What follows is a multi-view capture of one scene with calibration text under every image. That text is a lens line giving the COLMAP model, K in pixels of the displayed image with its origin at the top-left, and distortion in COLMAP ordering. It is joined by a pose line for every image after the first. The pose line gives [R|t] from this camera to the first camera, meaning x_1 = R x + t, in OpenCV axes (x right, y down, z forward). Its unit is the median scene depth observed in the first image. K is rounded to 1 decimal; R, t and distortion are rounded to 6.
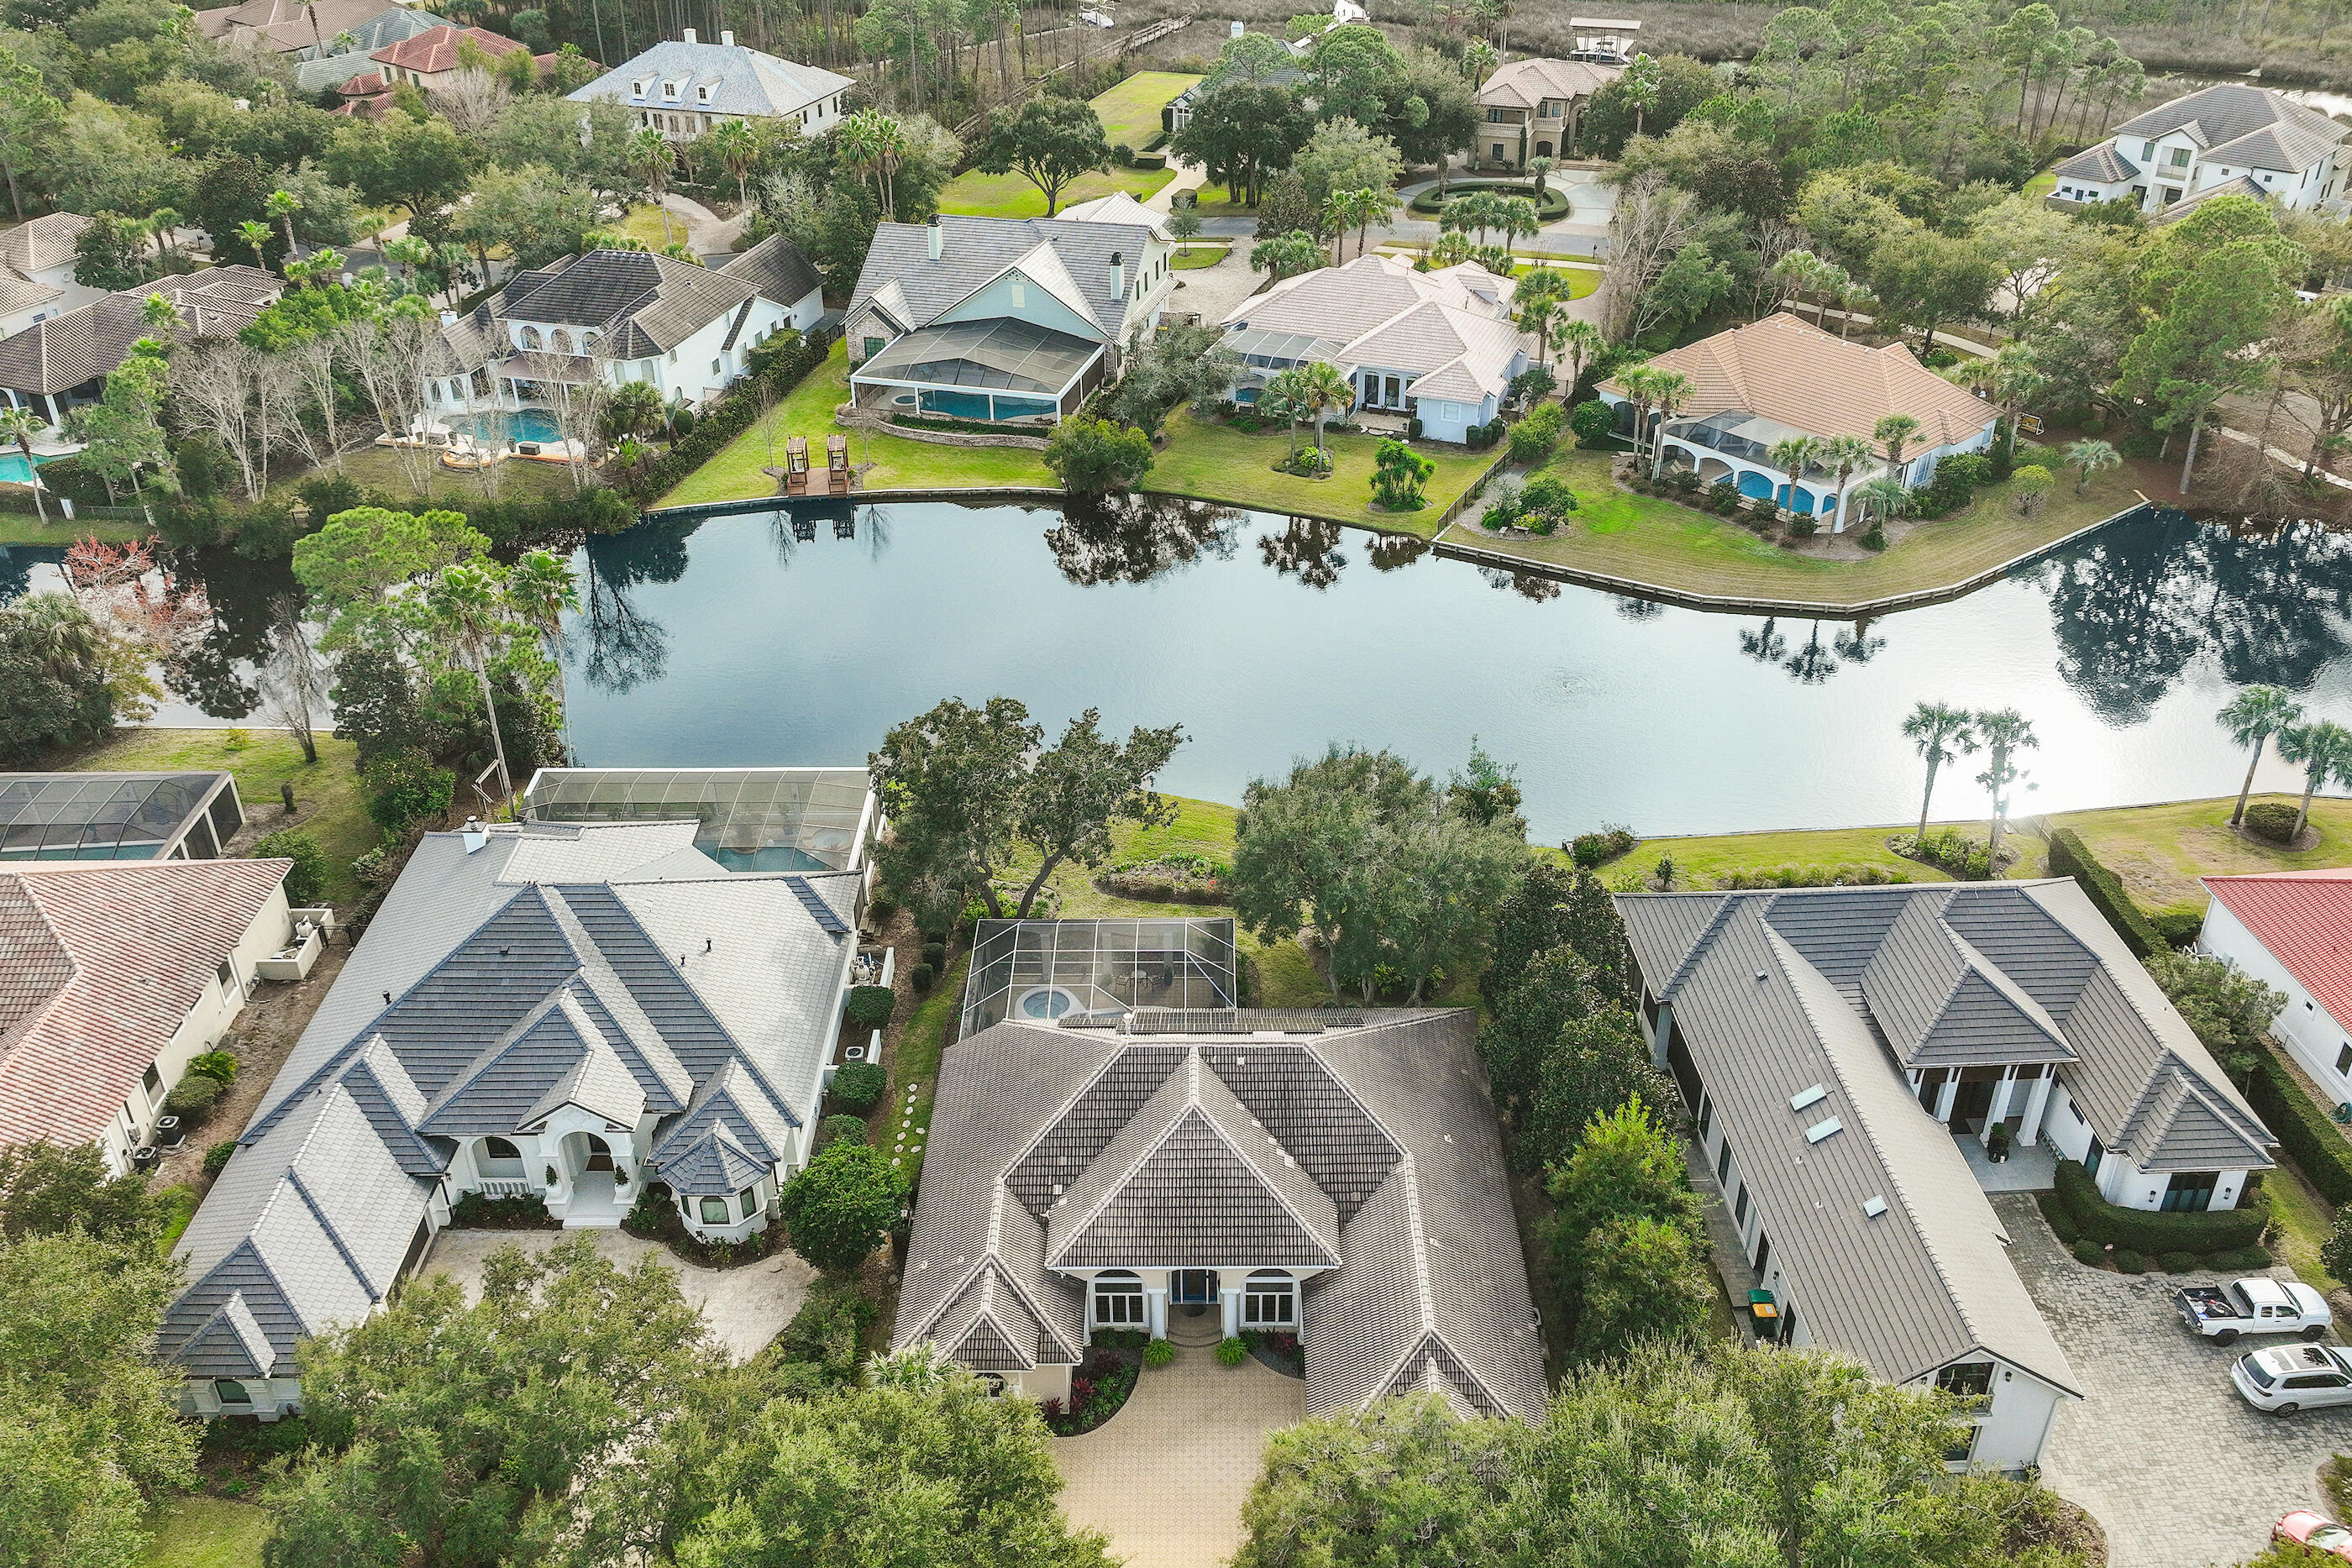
lens RADIAL K [[1862.0, 0, 1190.2], [0, 1862.0, 785.5], [0, 0, 1]] dist [0.005800, -0.009820]
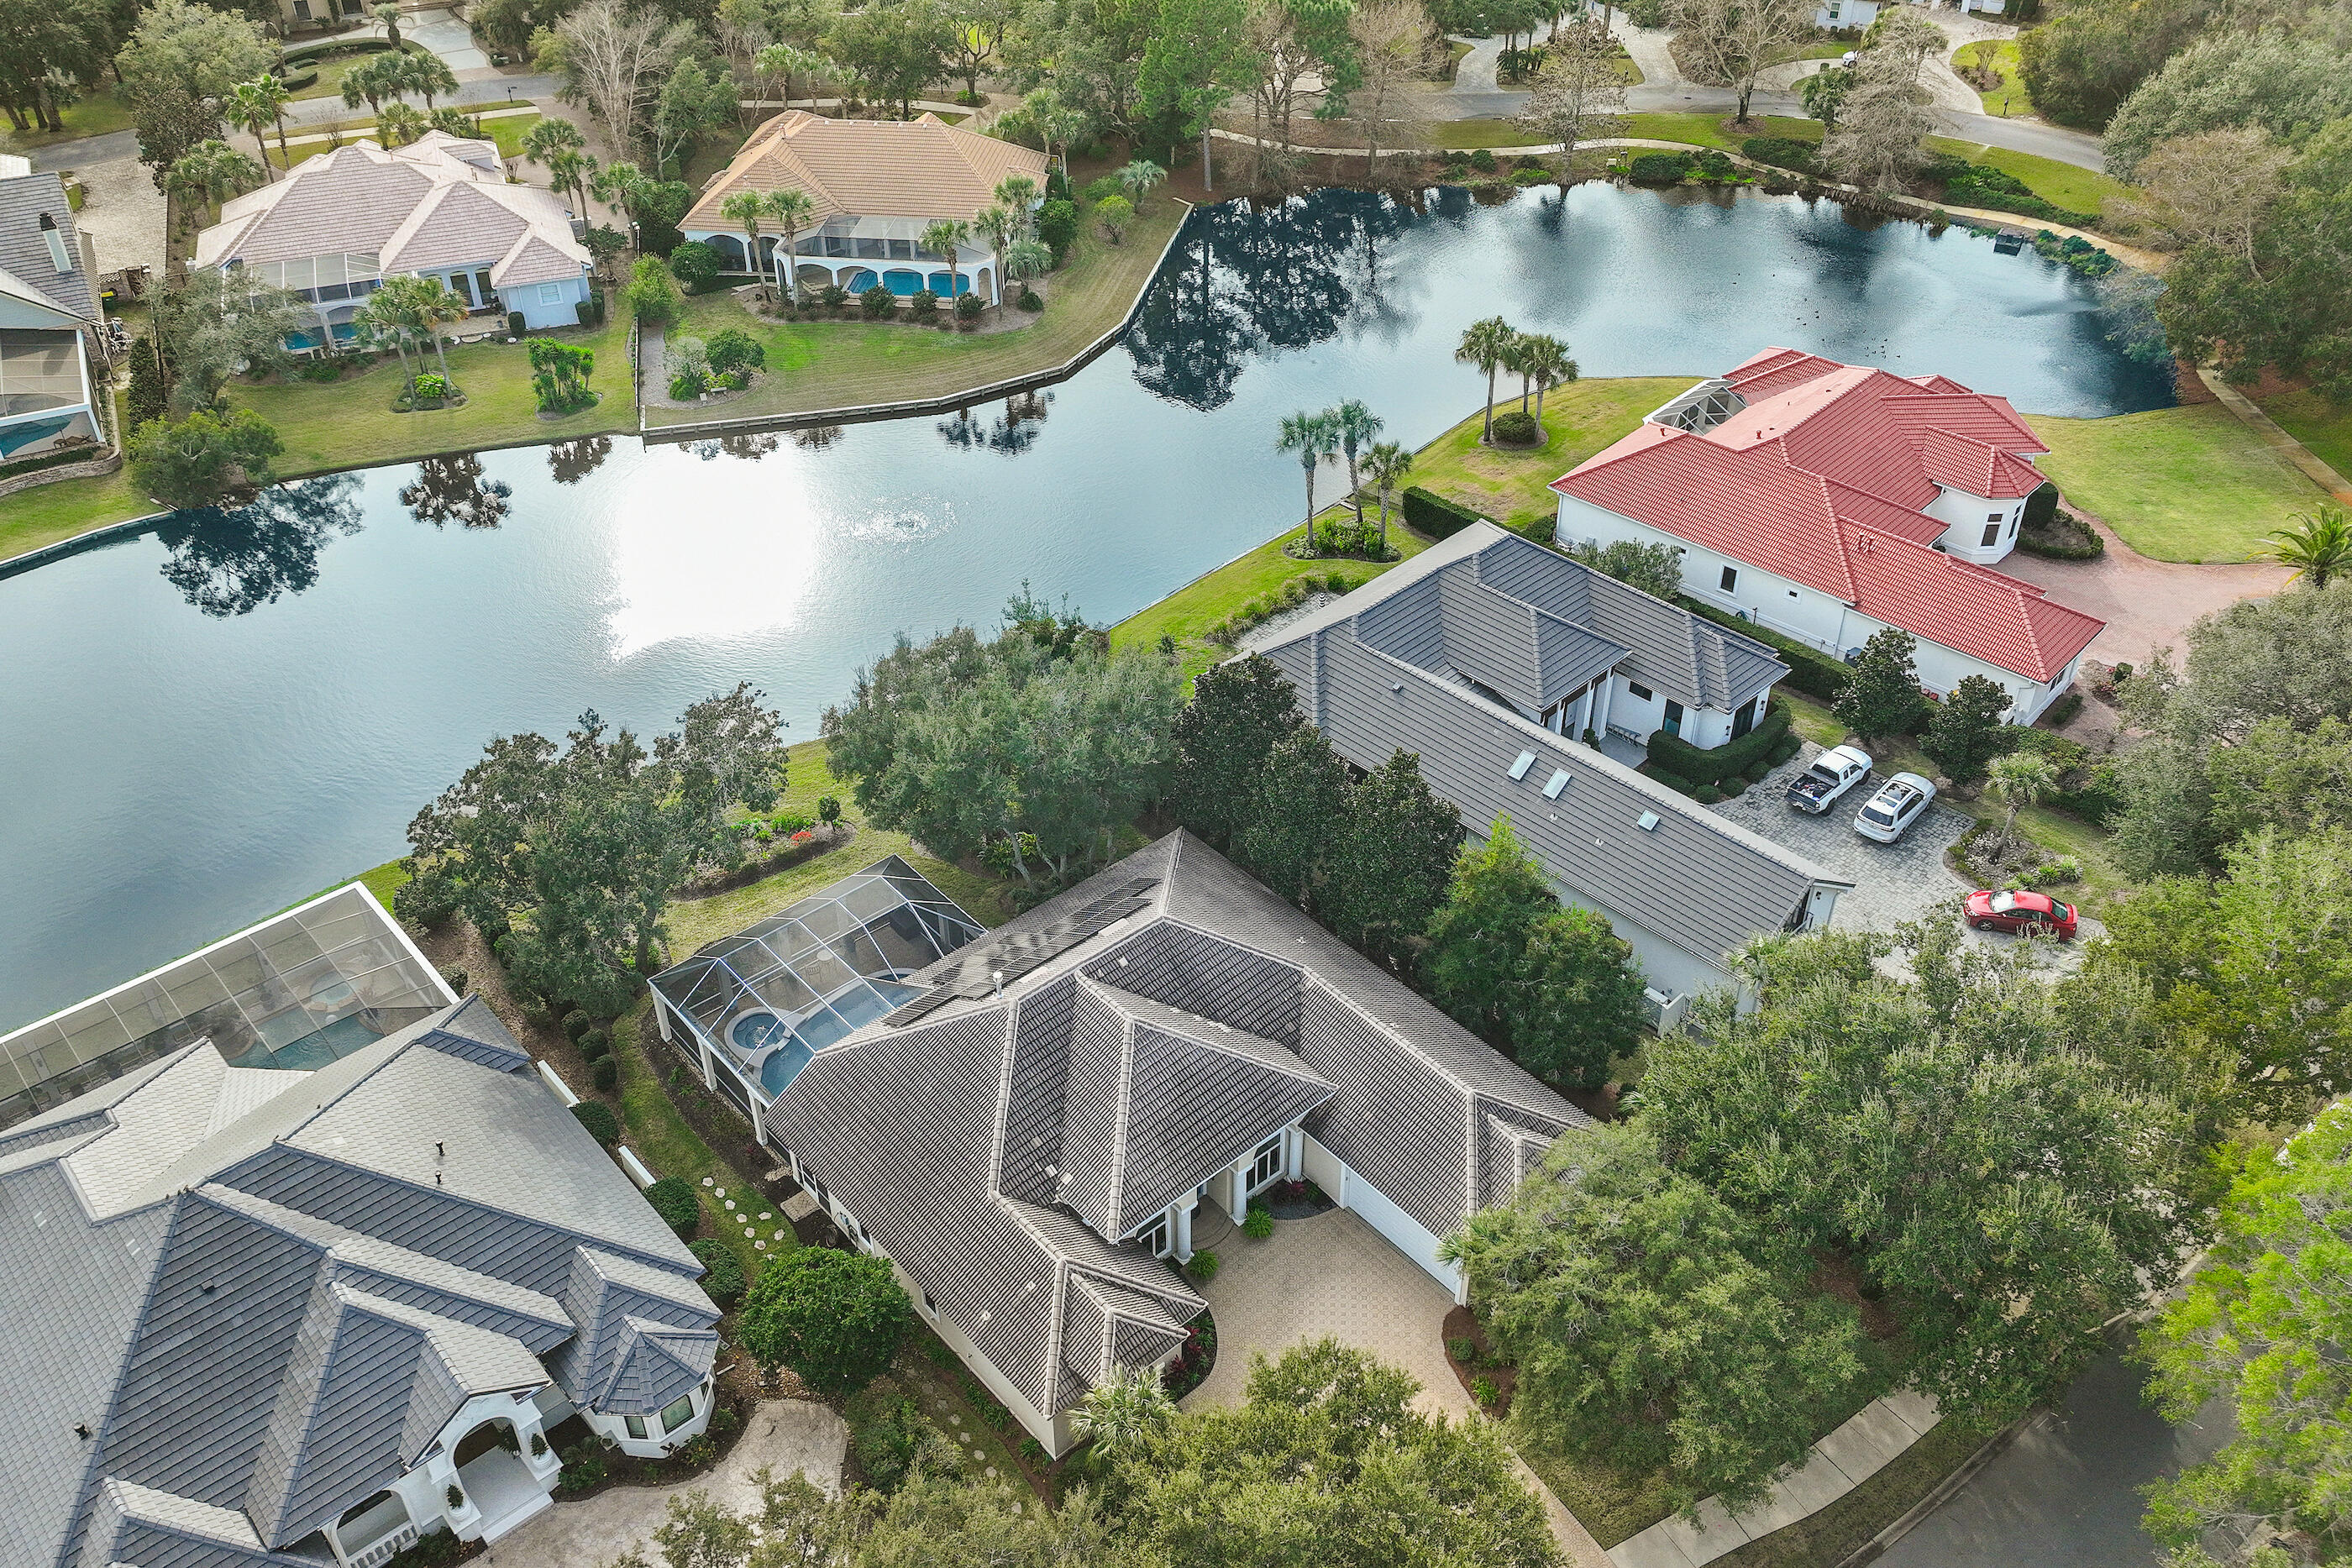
lens RADIAL K [[1862.0, 0, 1190.2], [0, 1862.0, 785.5], [0, 0, 1]] dist [0.005800, -0.009820]
pose [[0.761652, -0.398383, 0.511055, -0.195841], [0.348937, 0.916724, 0.194577, -0.053652], [-0.546013, 0.030126, 0.837235, 0.087180]]
